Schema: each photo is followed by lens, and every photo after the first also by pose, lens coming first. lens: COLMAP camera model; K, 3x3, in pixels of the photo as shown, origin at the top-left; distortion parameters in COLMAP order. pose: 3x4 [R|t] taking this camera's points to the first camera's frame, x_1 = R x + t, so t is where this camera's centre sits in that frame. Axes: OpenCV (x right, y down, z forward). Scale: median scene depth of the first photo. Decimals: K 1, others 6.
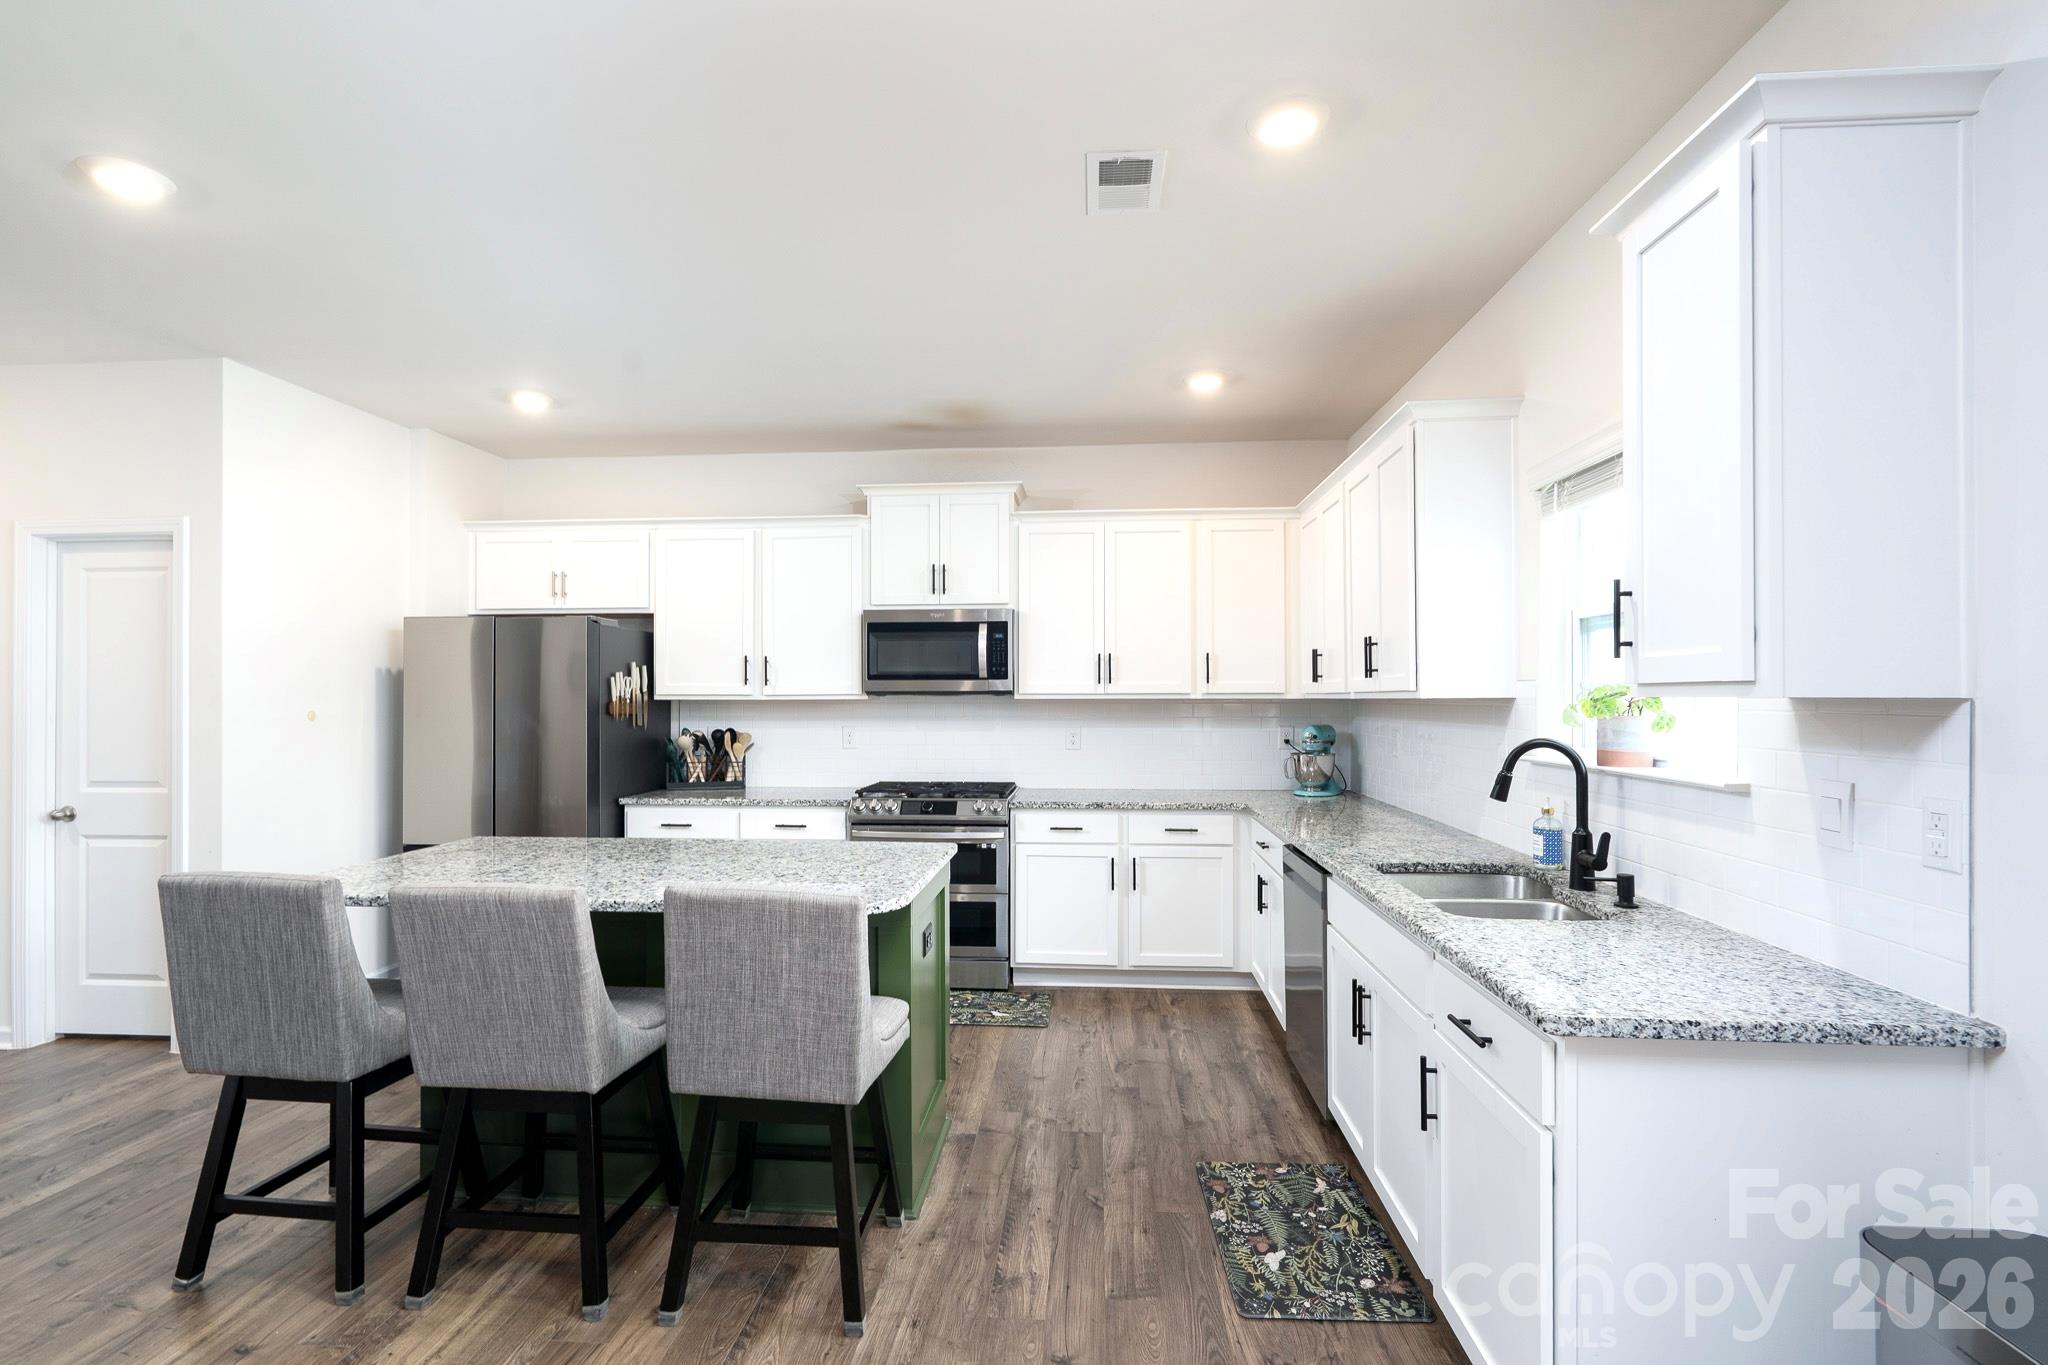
lens RADIAL K [[939.7, 0, 1021.5], [0, 939.7, 686.2], [0, 0, 1]] dist [-0.000572, 0.000365]
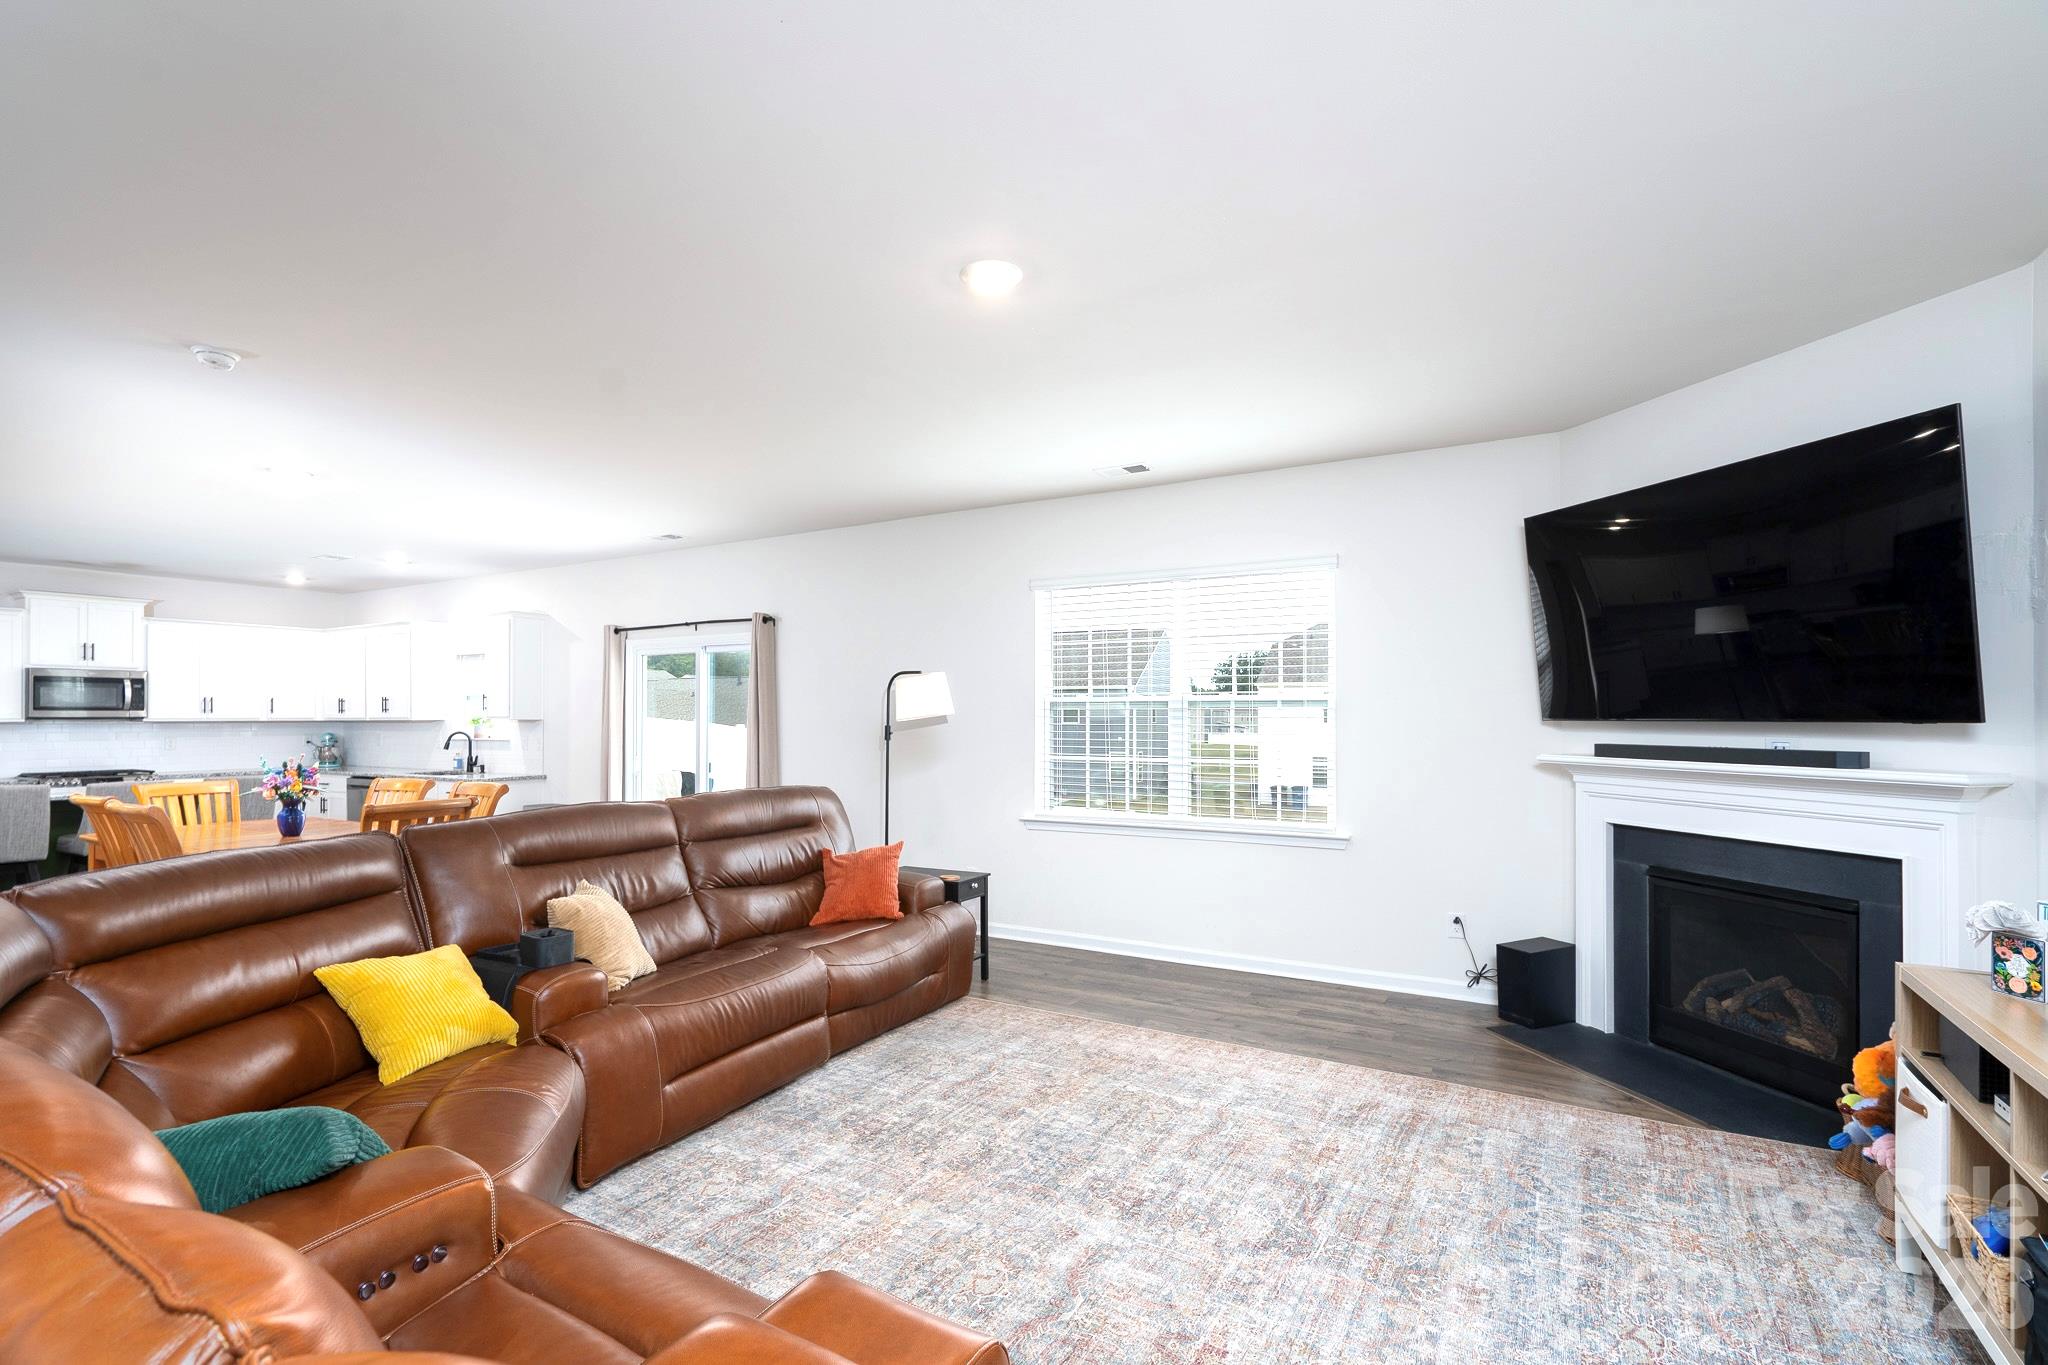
lens RADIAL K [[939.7, 0, 1010.5], [0, 939.7, 712.9], [0, 0, 1]] dist [-0.000572, 0.000365]
pose [[0.434248, -0.001139, 0.900792, -0.910660], [-0.008028, 0.999955, 0.005134, -0.025507], [-0.900757, -0.009461, 0.434219, -1.266165]]
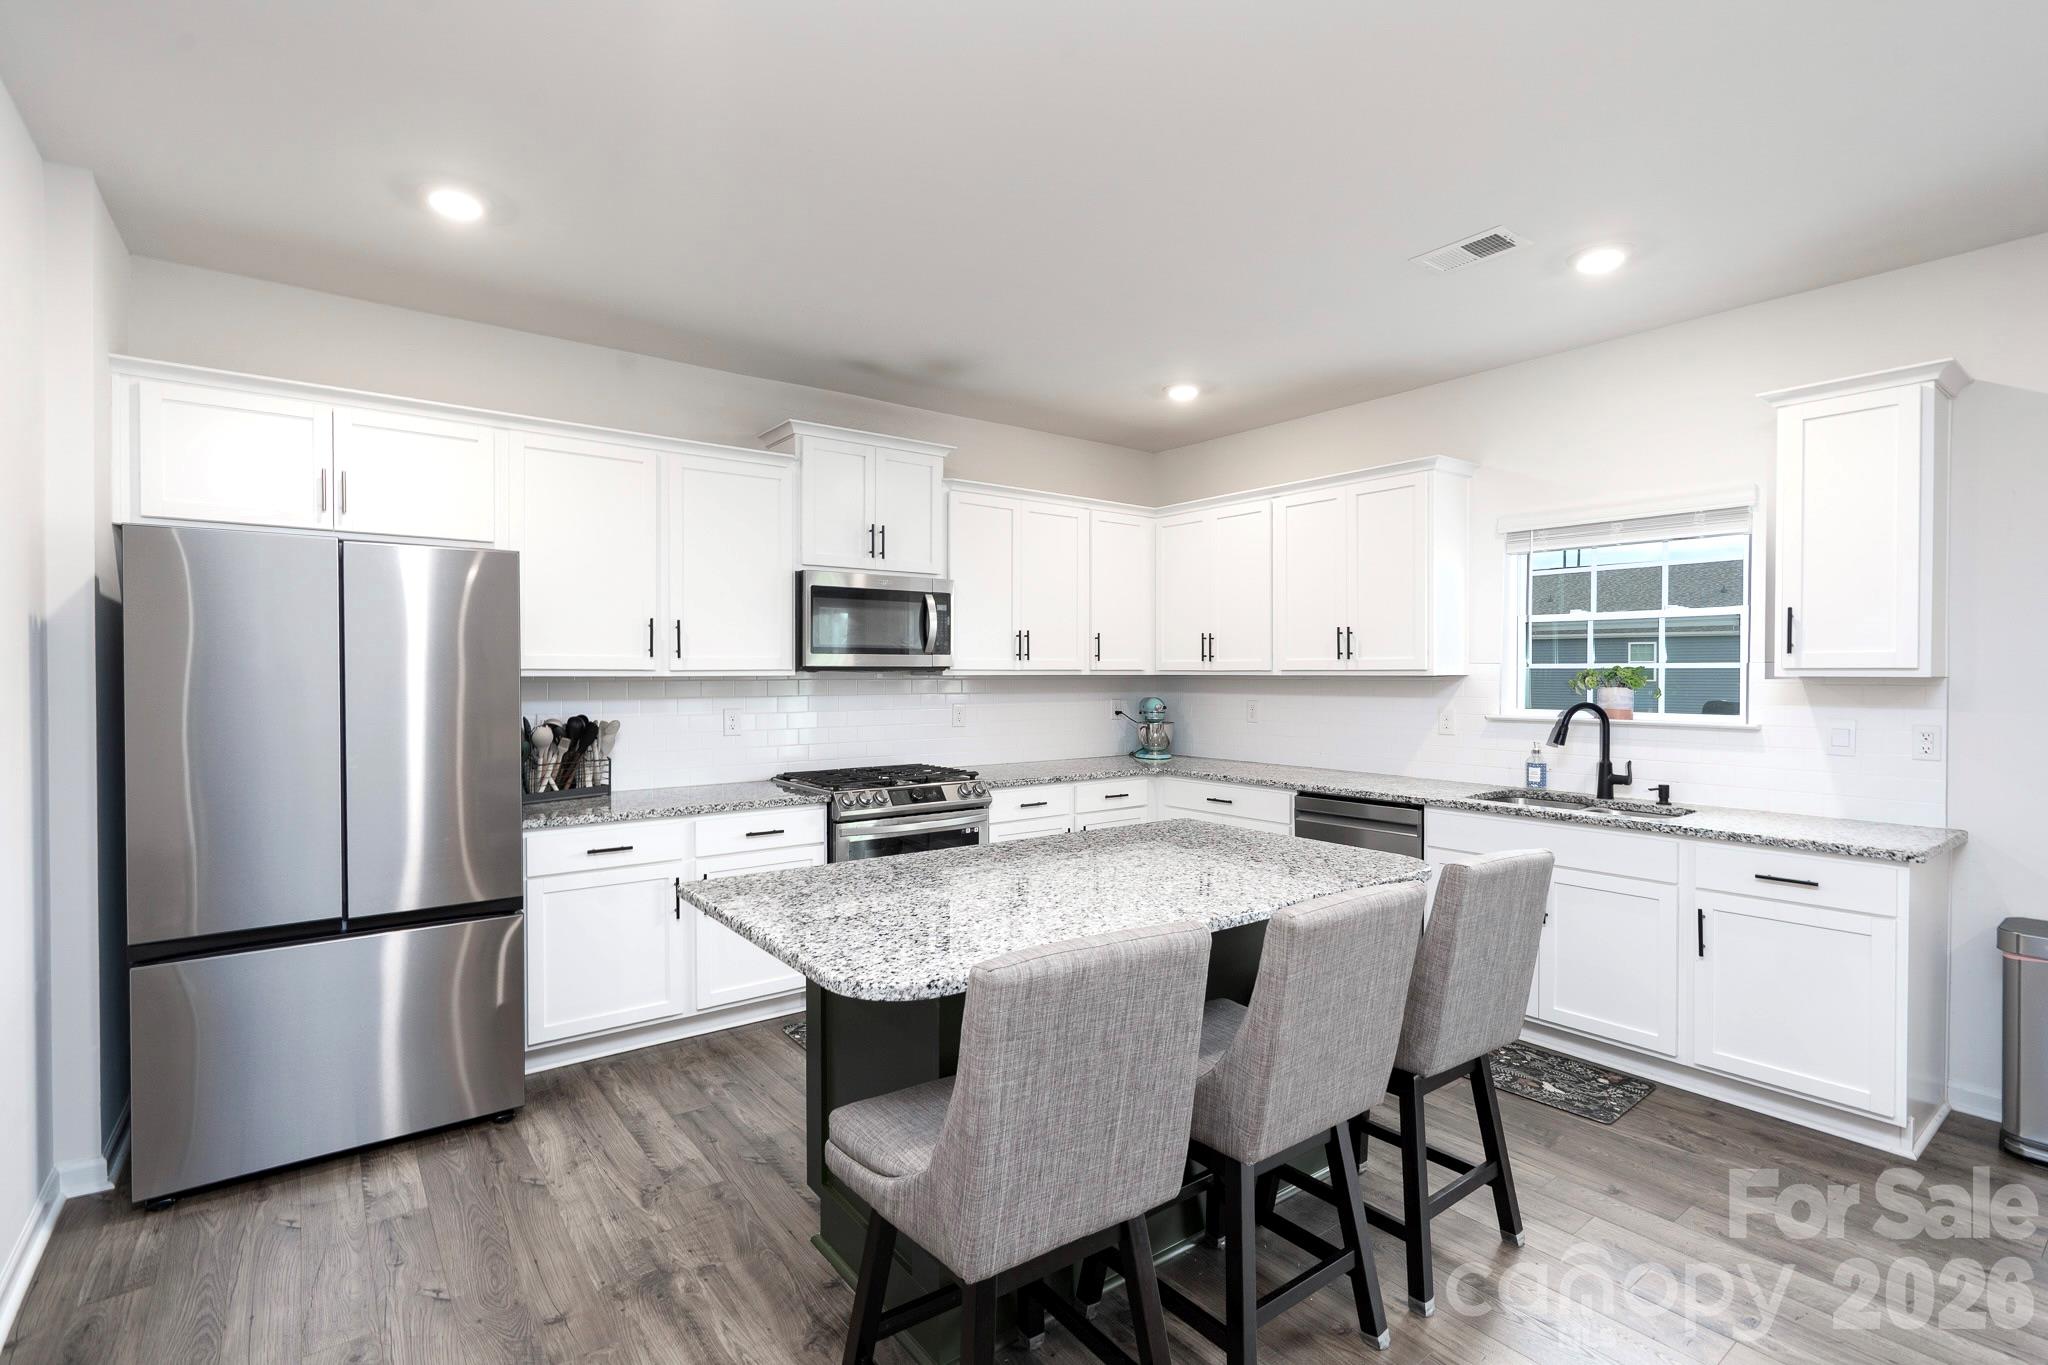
lens RADIAL K [[939.7, 0, 1016.8], [0, 939.7, 678.0], [0, 0, 1]] dist [-0.000572, 0.000365]
pose [[0.752050, -0.002346, 0.659101, -0.587412], [-0.010154, 0.999834, 0.015144, 0.001623], [-0.659027, -0.018082, 0.751902, 0.241623]]
